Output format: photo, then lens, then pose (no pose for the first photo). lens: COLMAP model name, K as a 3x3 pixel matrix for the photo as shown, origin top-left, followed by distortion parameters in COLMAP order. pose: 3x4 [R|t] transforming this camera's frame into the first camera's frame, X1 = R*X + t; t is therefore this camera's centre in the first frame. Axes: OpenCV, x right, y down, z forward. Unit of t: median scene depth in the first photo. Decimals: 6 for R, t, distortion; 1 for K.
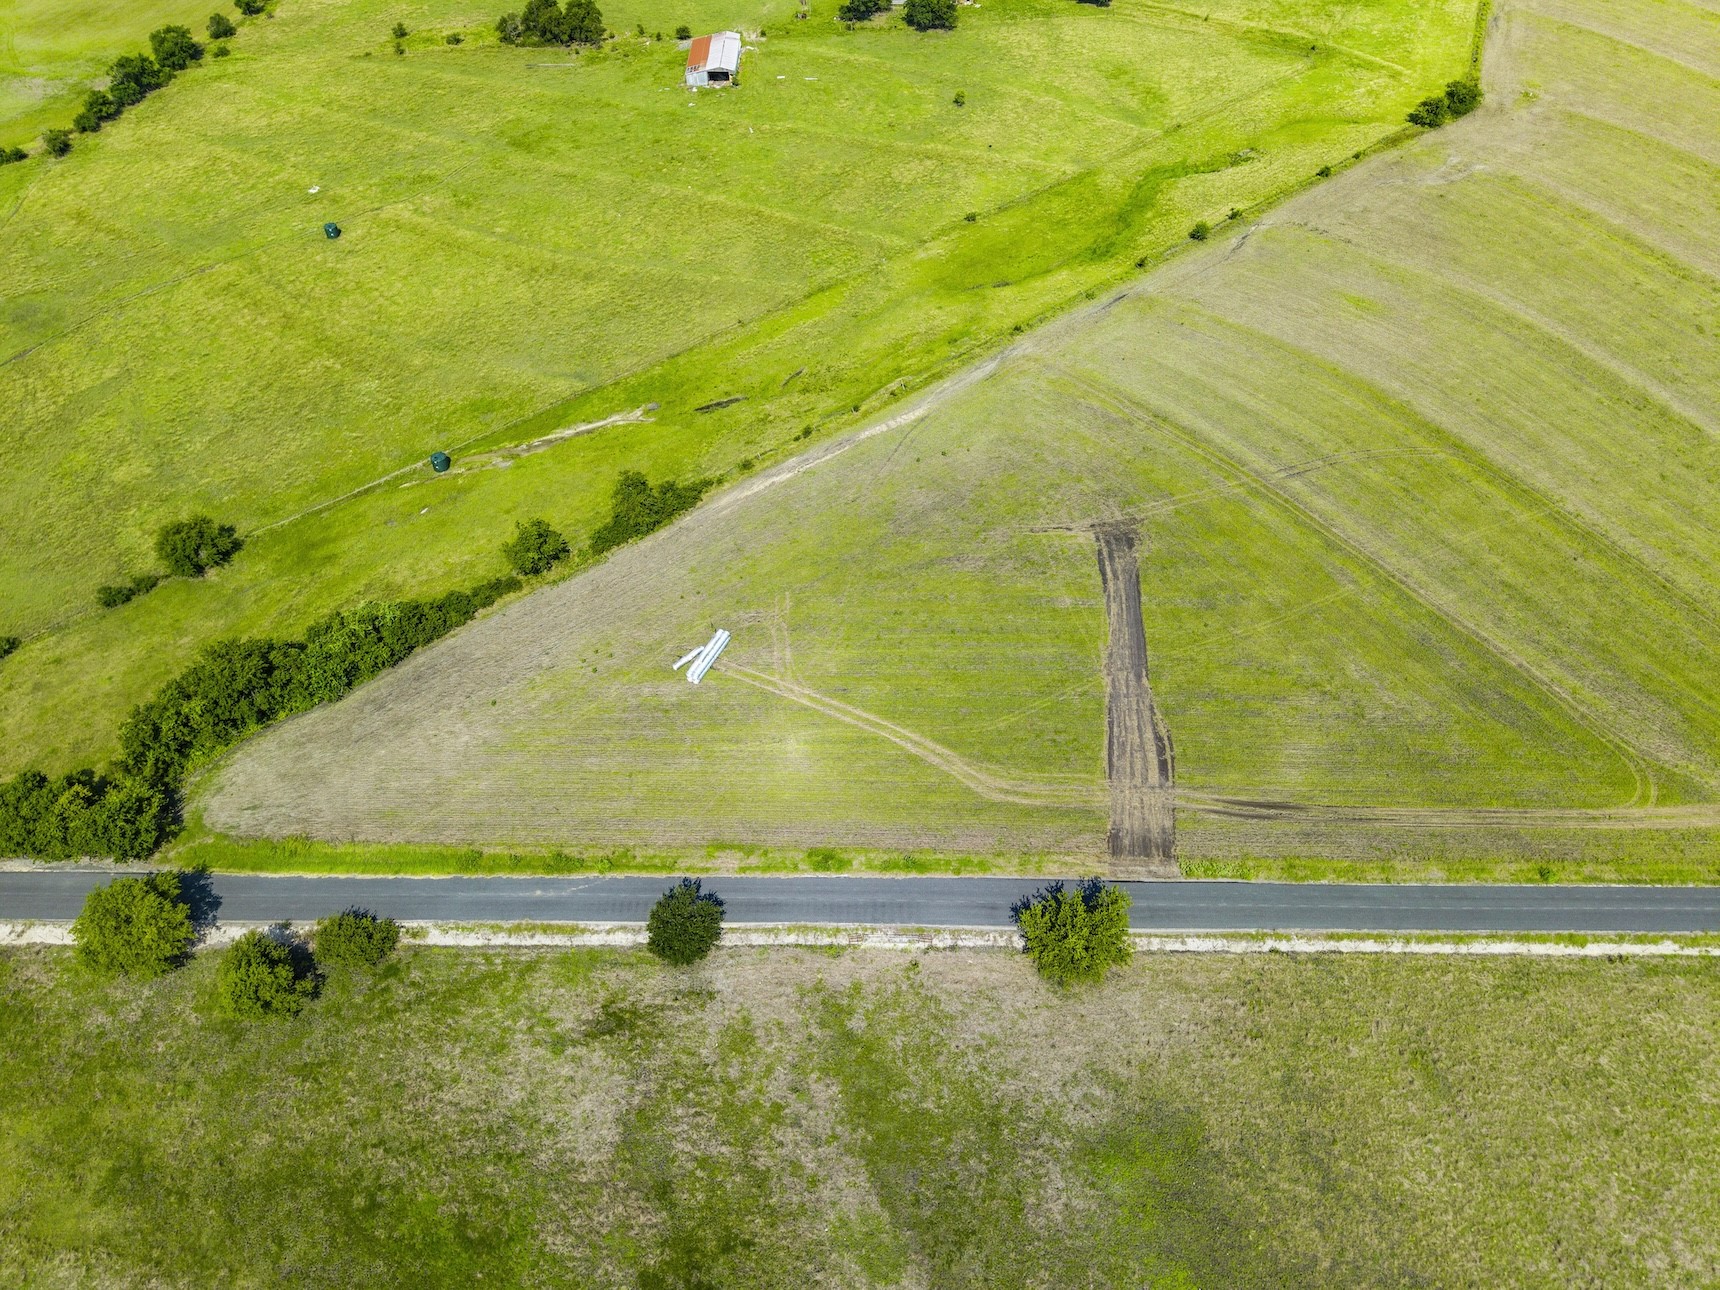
lens RADIAL K [[1150.5, 0, 855.4], [0, 1150.5, 646.4], [0, 0, 1]] dist [0.018339, -0.014896]
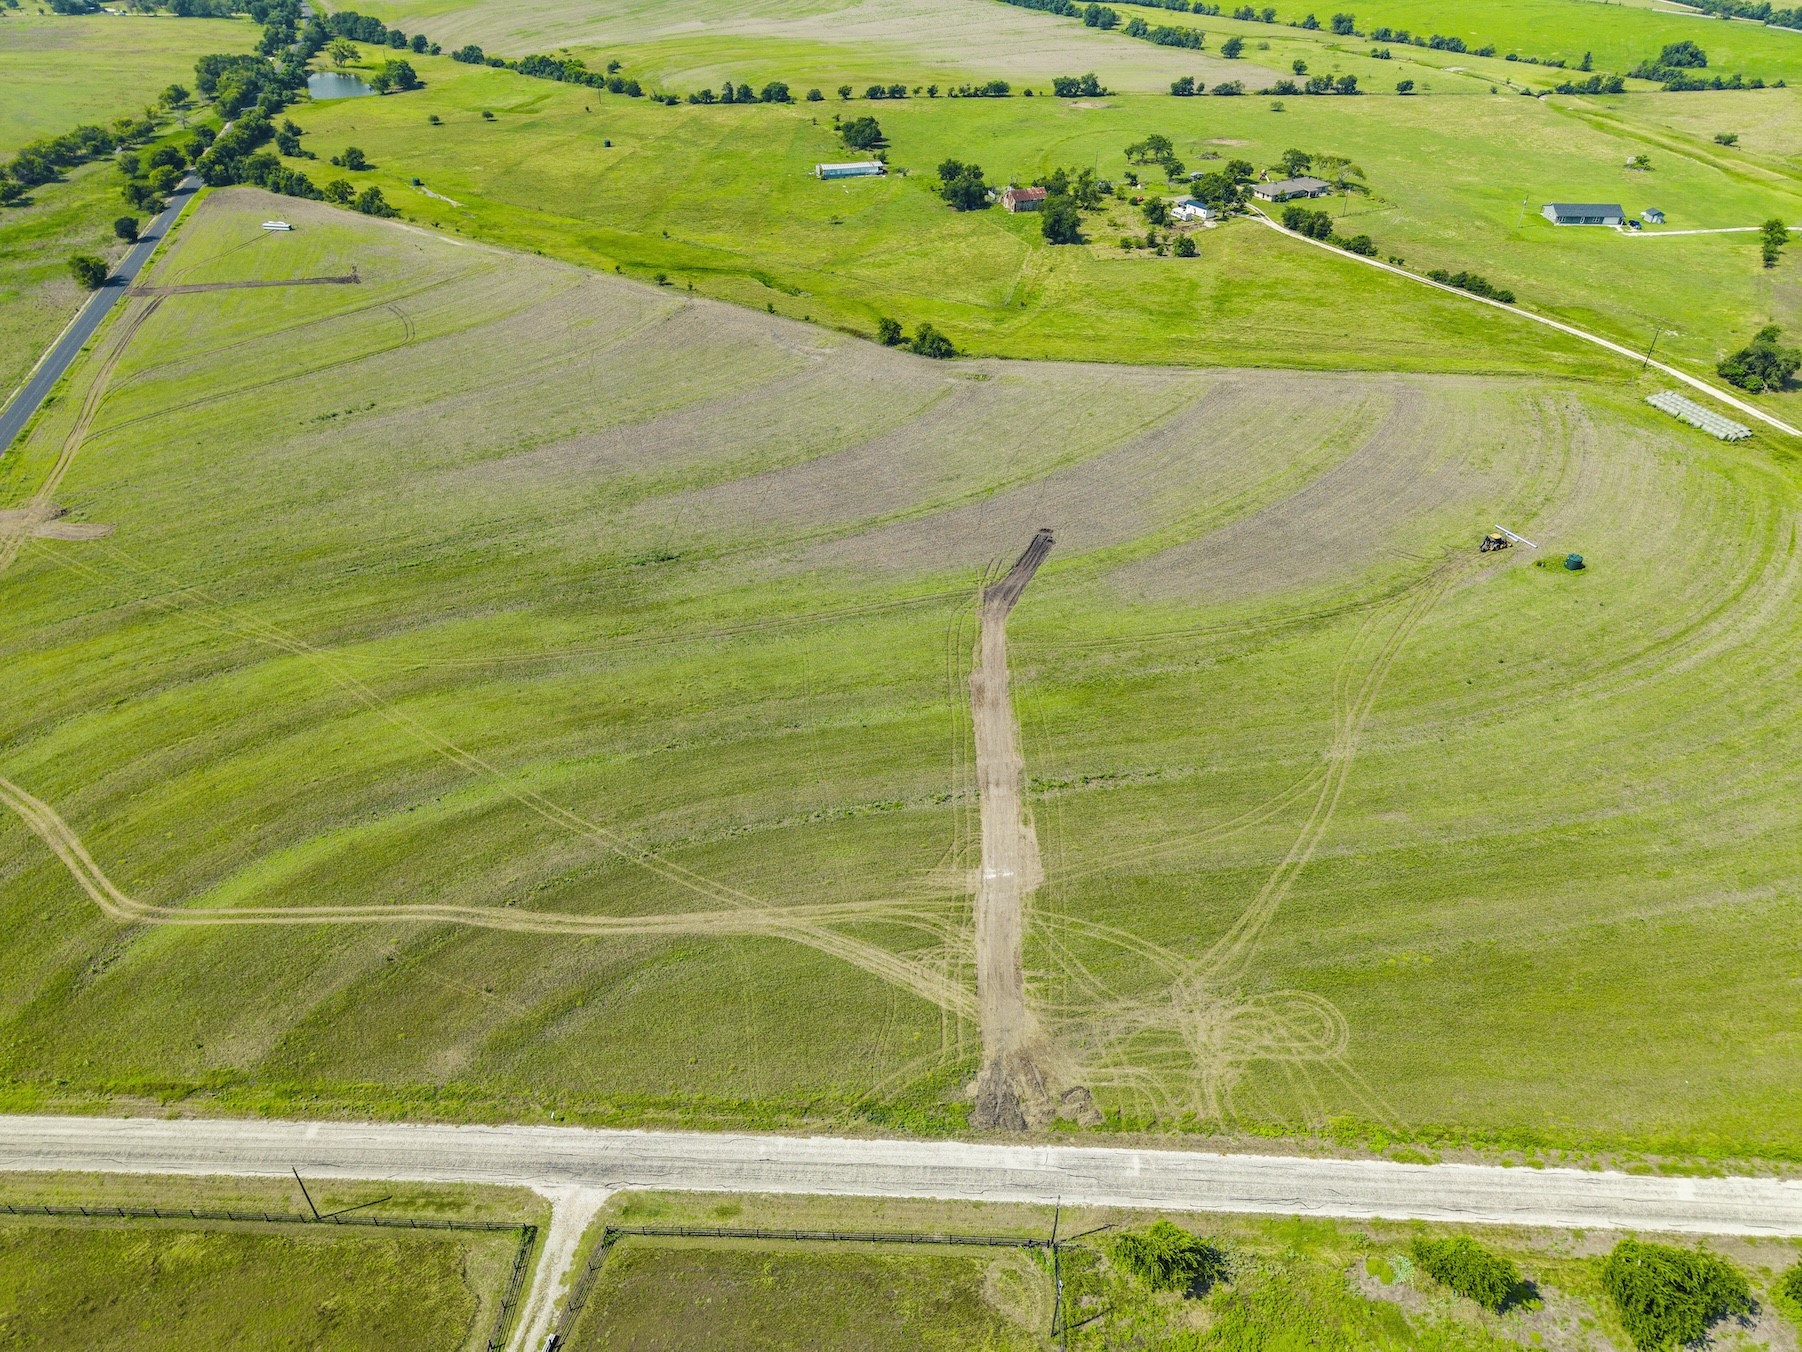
lens RADIAL K [[1205.3, 0, 896.2], [0, 1205.3, 677.5], [0, 0, 1]] dist [0.018339, -0.014896]
pose [[0.278081, 0.567241, -0.775183, 3.062807], [-0.715851, 0.660490, 0.226518, -0.977592], [0.640491, 0.491925, 0.589730, 0.918178]]
